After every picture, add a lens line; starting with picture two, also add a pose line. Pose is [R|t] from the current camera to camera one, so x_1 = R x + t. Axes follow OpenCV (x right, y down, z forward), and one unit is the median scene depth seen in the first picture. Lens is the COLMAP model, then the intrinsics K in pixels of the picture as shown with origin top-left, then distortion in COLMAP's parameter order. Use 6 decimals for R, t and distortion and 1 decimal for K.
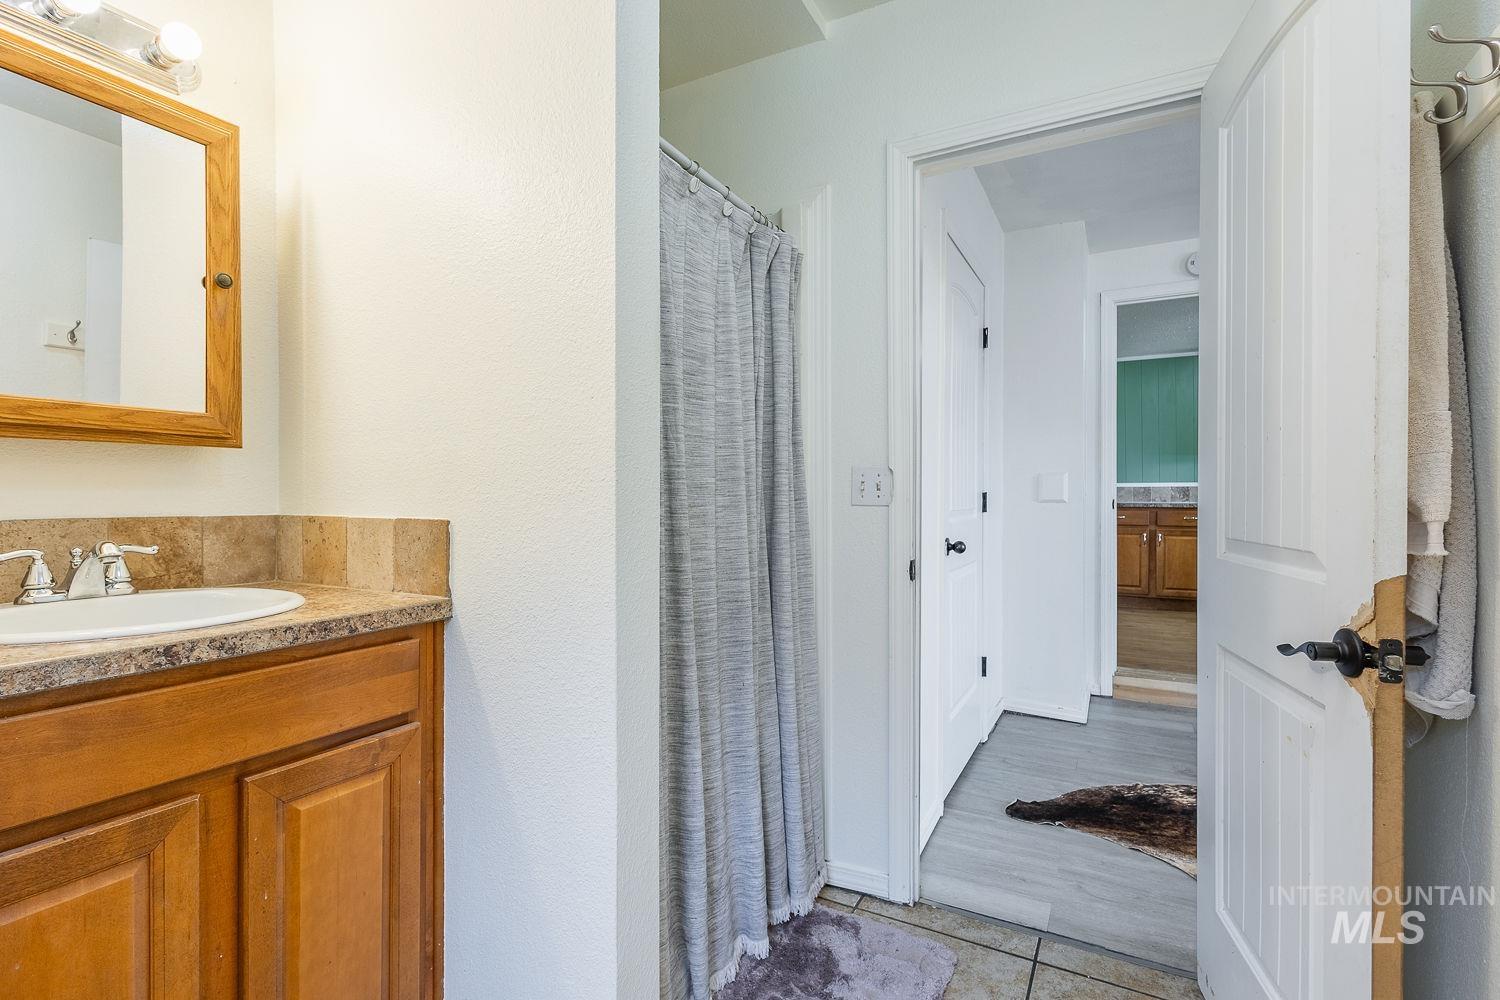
lens RADIAL K [[700.2, 0, 750.1], [0, 700.2, 500.1], [0, 0, 1]] dist [0.009728, -0.004996]
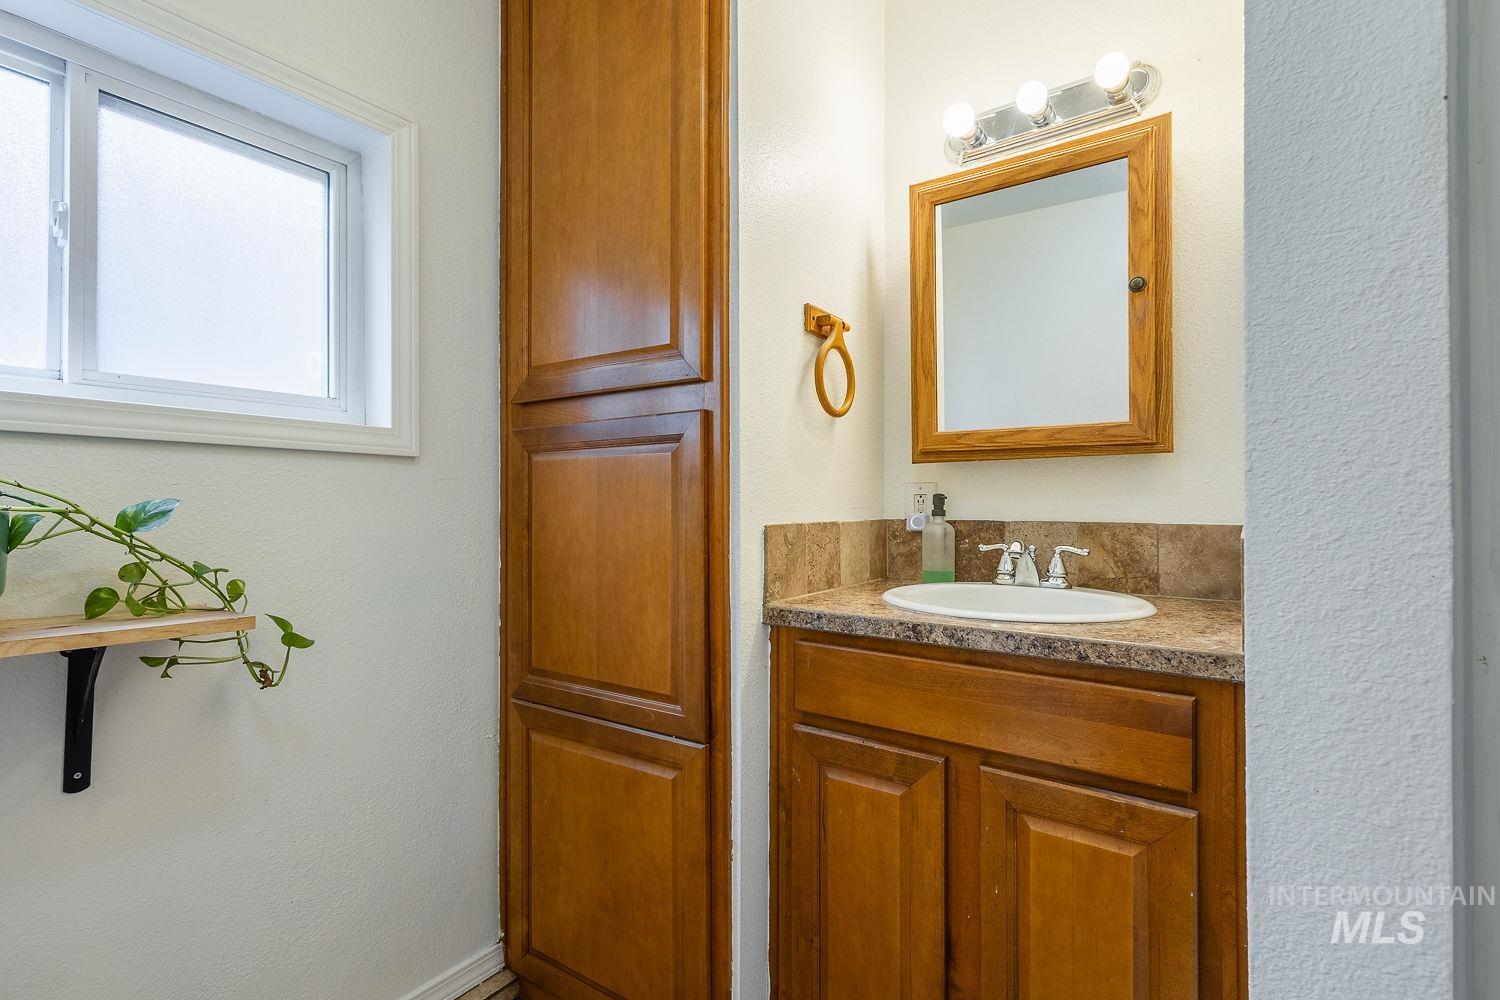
lens RADIAL K [[700.2, 0, 747.3], [0, 700.2, 500.2], [0, 0, 1]] dist [0.009728, -0.004996]
pose [[-0.134973, -0.005271, -0.990835, 0.348328], [-0.005816, 0.999973, -0.004527, -0.002575], [0.990832, 0.005151, -0.135000, 0.697468]]
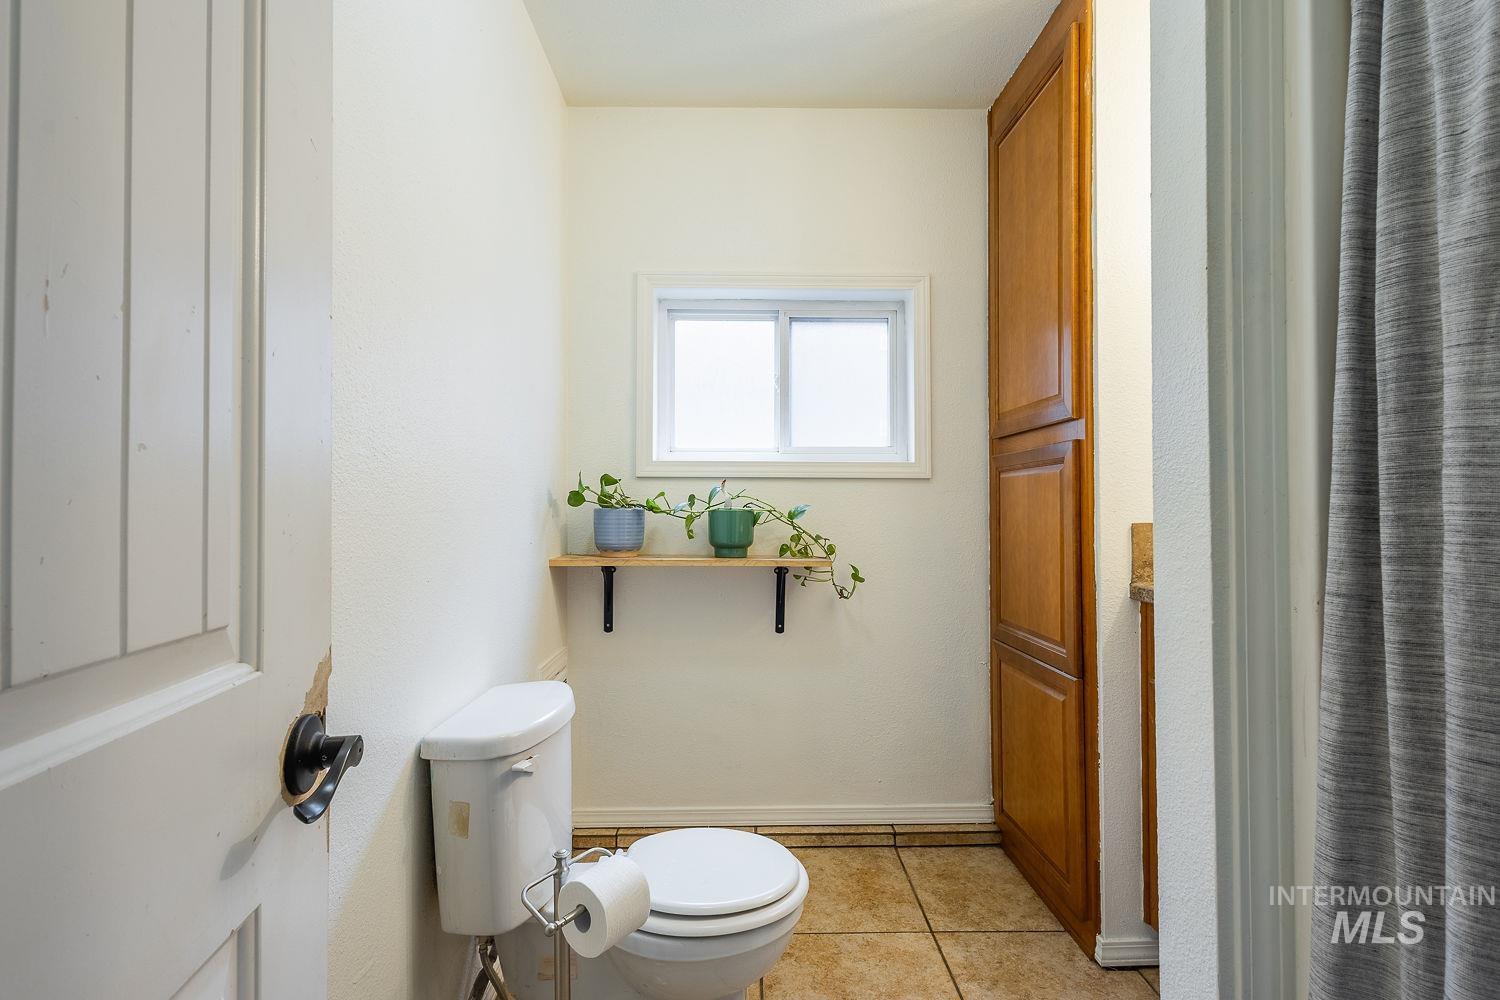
lens RADIAL K [[700.2, 0, 752.3], [0, 700.2, 500.8], [0, 0, 1]] dist [0.009728, -0.004996]
pose [[-0.873670, -0.003421, -0.486507, 0.632433], [-0.000797, 0.999984, -0.005600, -0.004962], [0.486519, -0.004504, -0.873659, 1.461002]]
